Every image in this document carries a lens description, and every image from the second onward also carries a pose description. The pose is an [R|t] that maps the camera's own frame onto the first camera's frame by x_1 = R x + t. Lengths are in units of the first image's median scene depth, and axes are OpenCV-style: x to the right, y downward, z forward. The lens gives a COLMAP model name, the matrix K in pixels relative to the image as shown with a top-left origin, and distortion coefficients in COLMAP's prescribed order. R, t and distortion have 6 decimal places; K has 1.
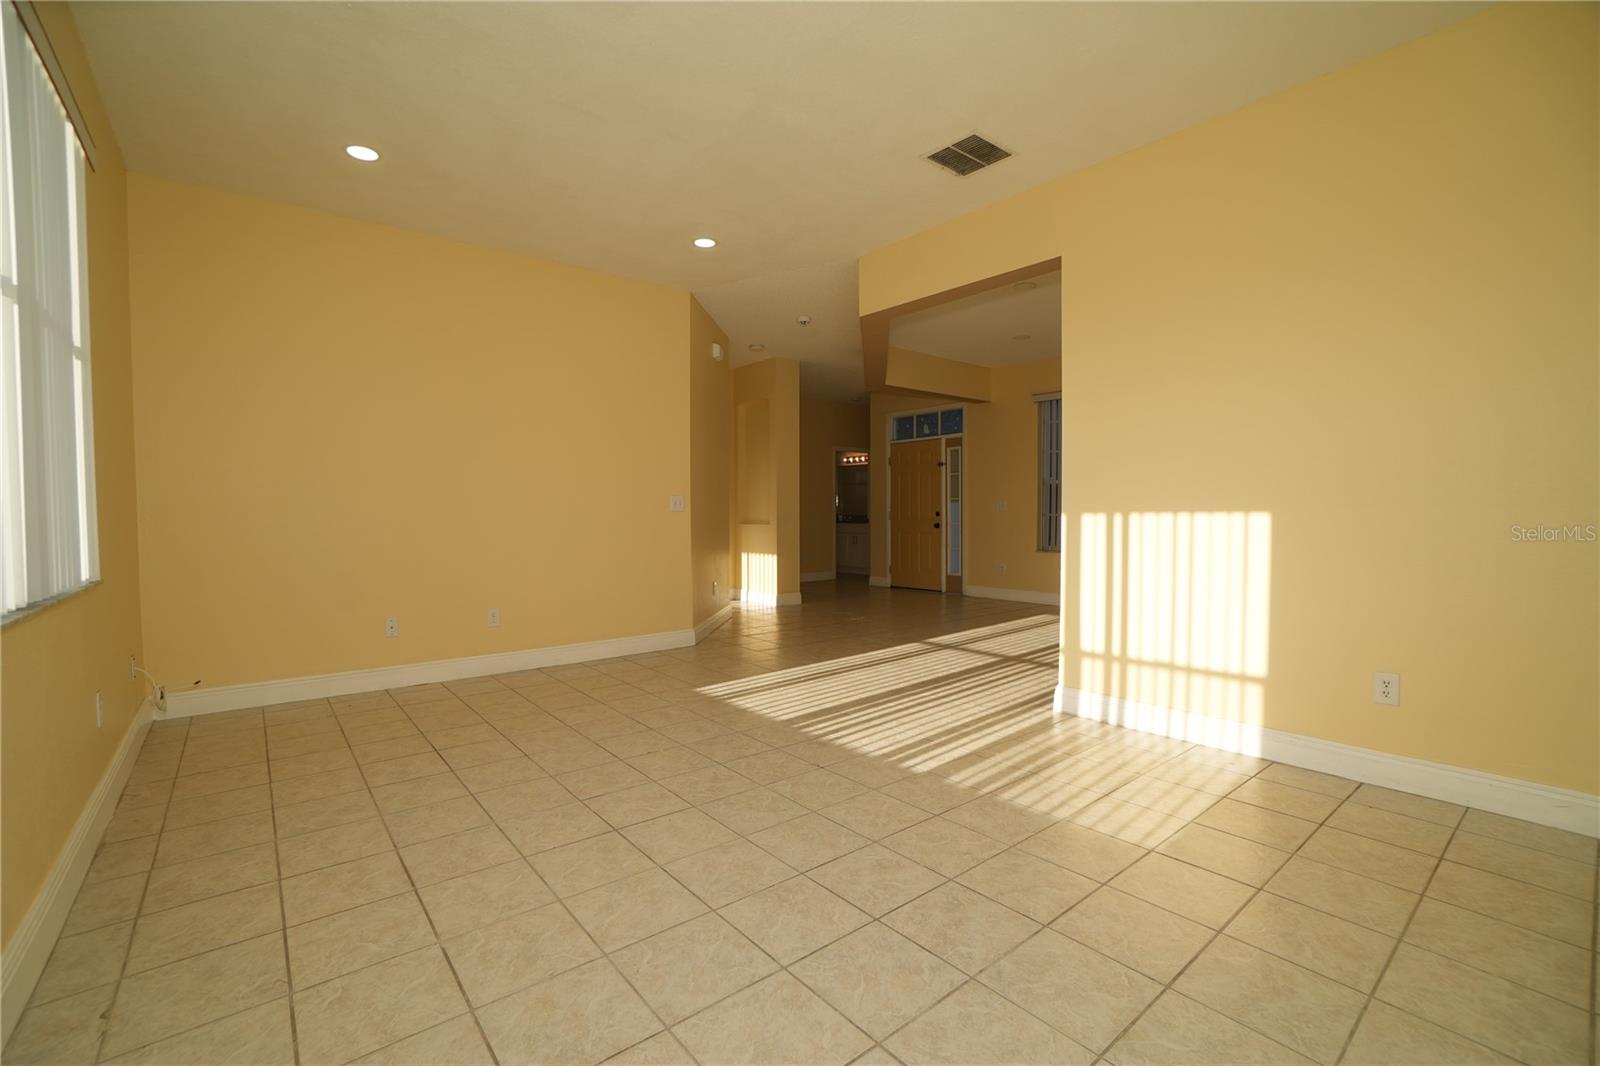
lens RADIAL K [[702.3, 0, 800.0], [0, 702.3, 533.0], [0, 0, 1]] dist [-0.062774, 0.023796]
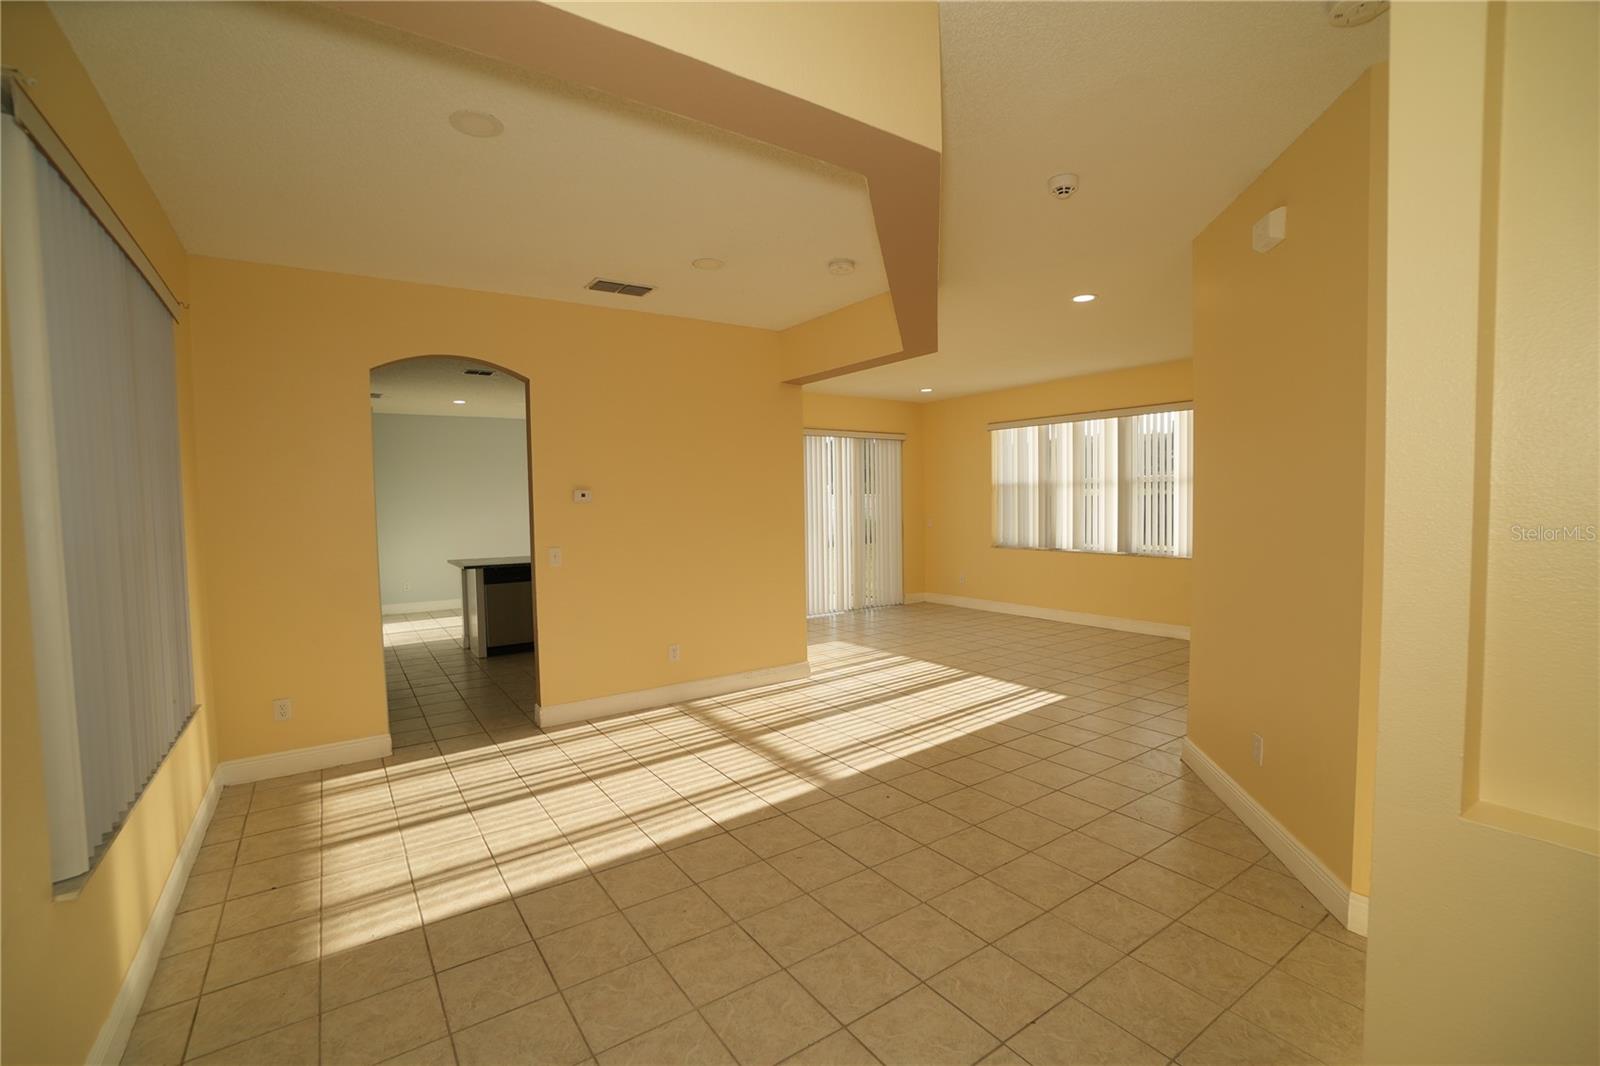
lens RADIAL K [[702.3, 0, 800.0], [0, 702.3, 533.0], [0, 0, 1]] dist [-0.062774, 0.023796]
pose [[-0.996394, 0.017964, 0.082919, 0.291312], [0.024612, 0.996501, 0.079869, -0.224399], [-0.081194, 0.081622, -0.993351, 2.899508]]
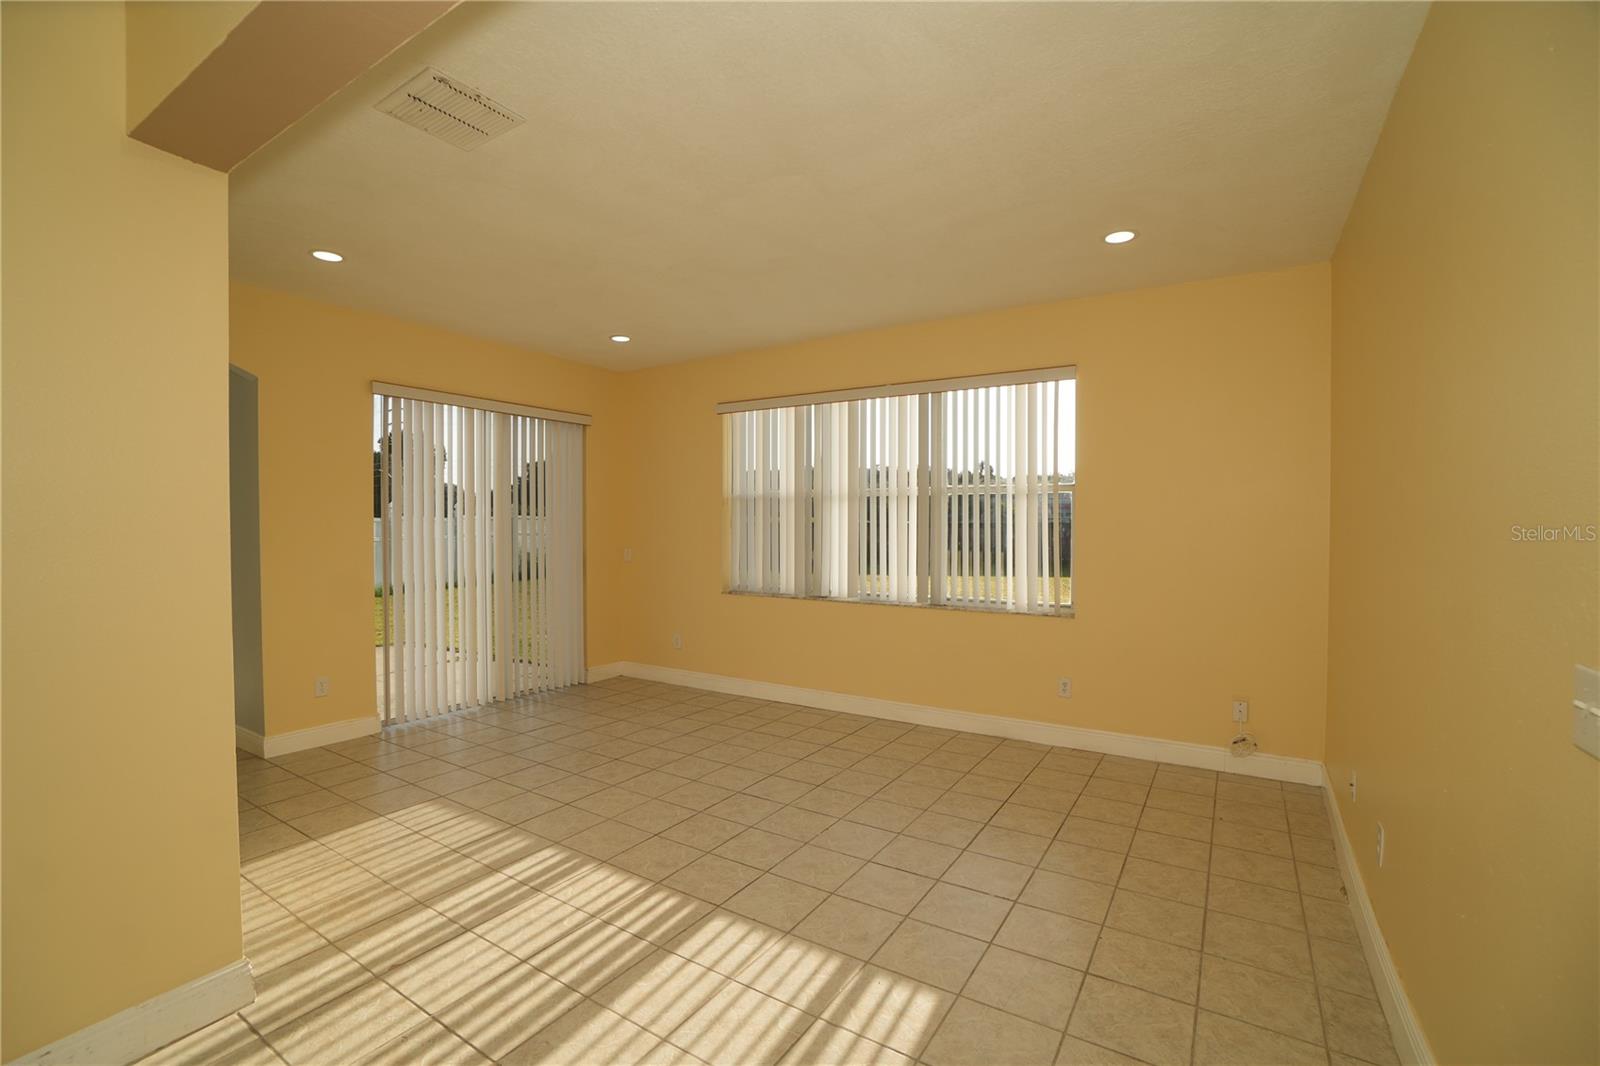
lens RADIAL K [[702.3, 0, 800.0], [0, 702.3, 533.0], [0, 0, 1]] dist [-0.062774, 0.023796]
pose [[-0.950424, 0.007690, -0.310862, 0.134869], [-0.006689, 0.998957, 0.045160, -0.164263], [0.310885, 0.045000, -0.949382, 1.846097]]
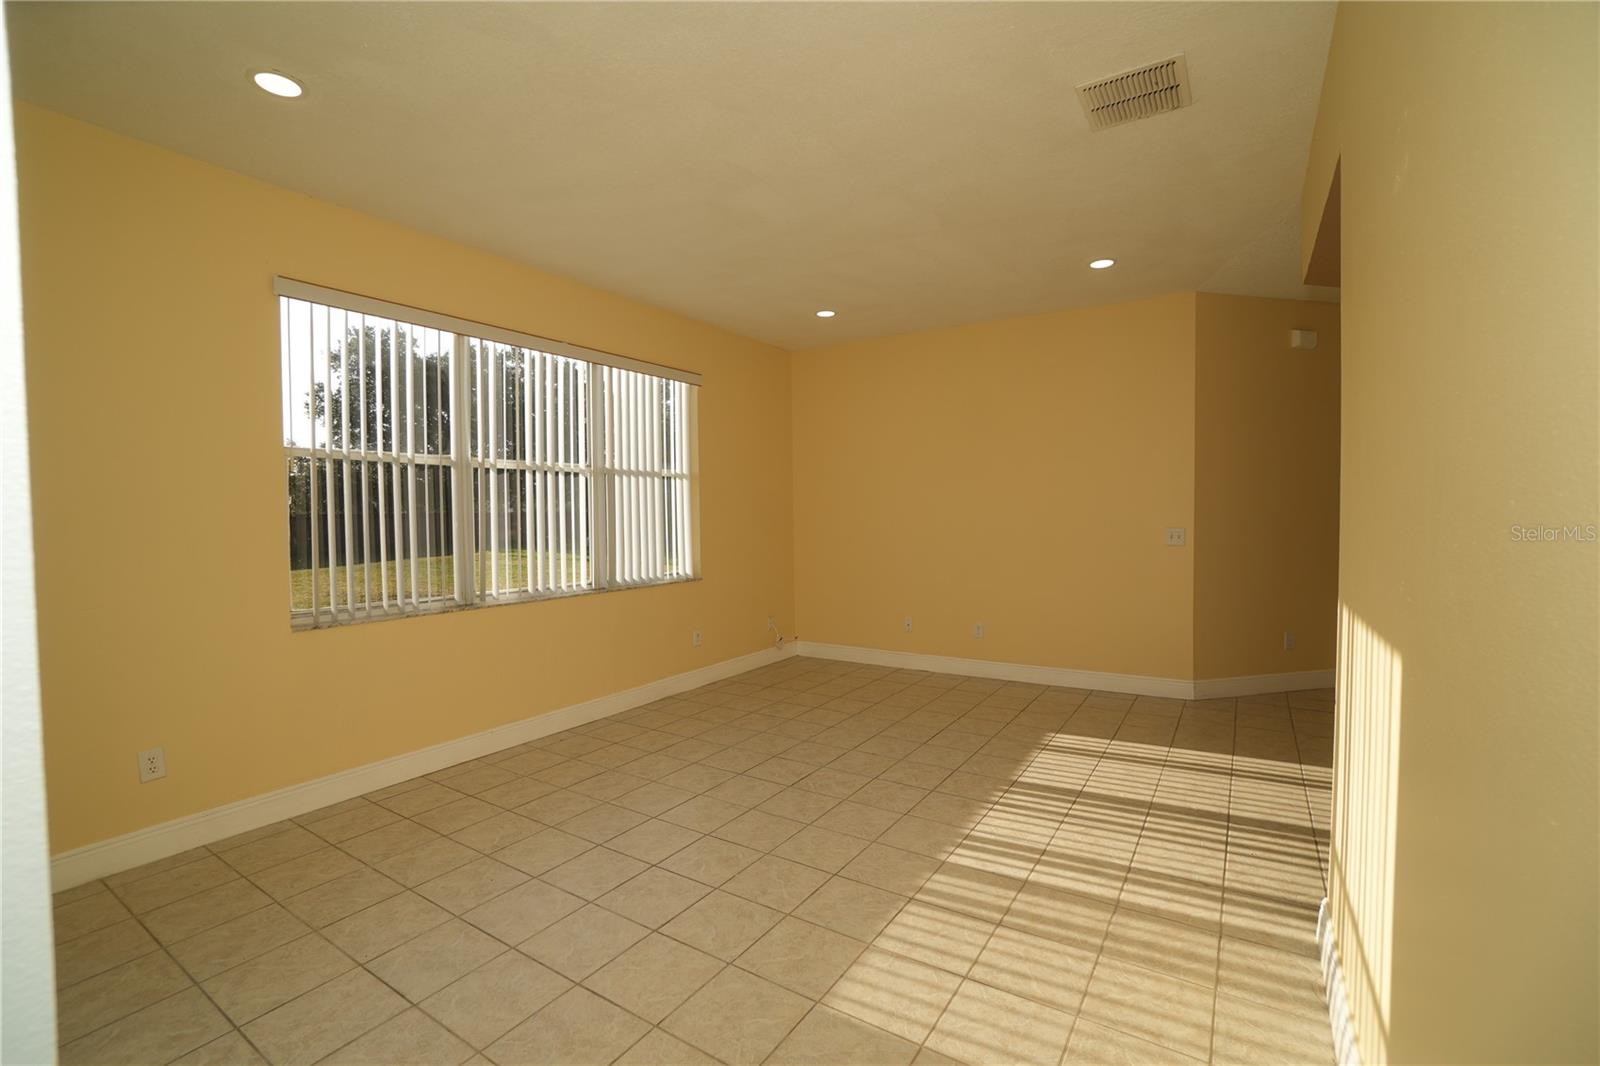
lens RADIAL K [[702.3, 0, 800.0], [0, 702.3, 533.0], [0, 0, 1]] dist [-0.062774, 0.023796]
pose [[0.304578, 0.029444, -0.952032, 0.866200], [-0.020298, 0.999496, 0.024418, -0.099693], [0.952271, 0.011887, 0.305022, 0.464167]]
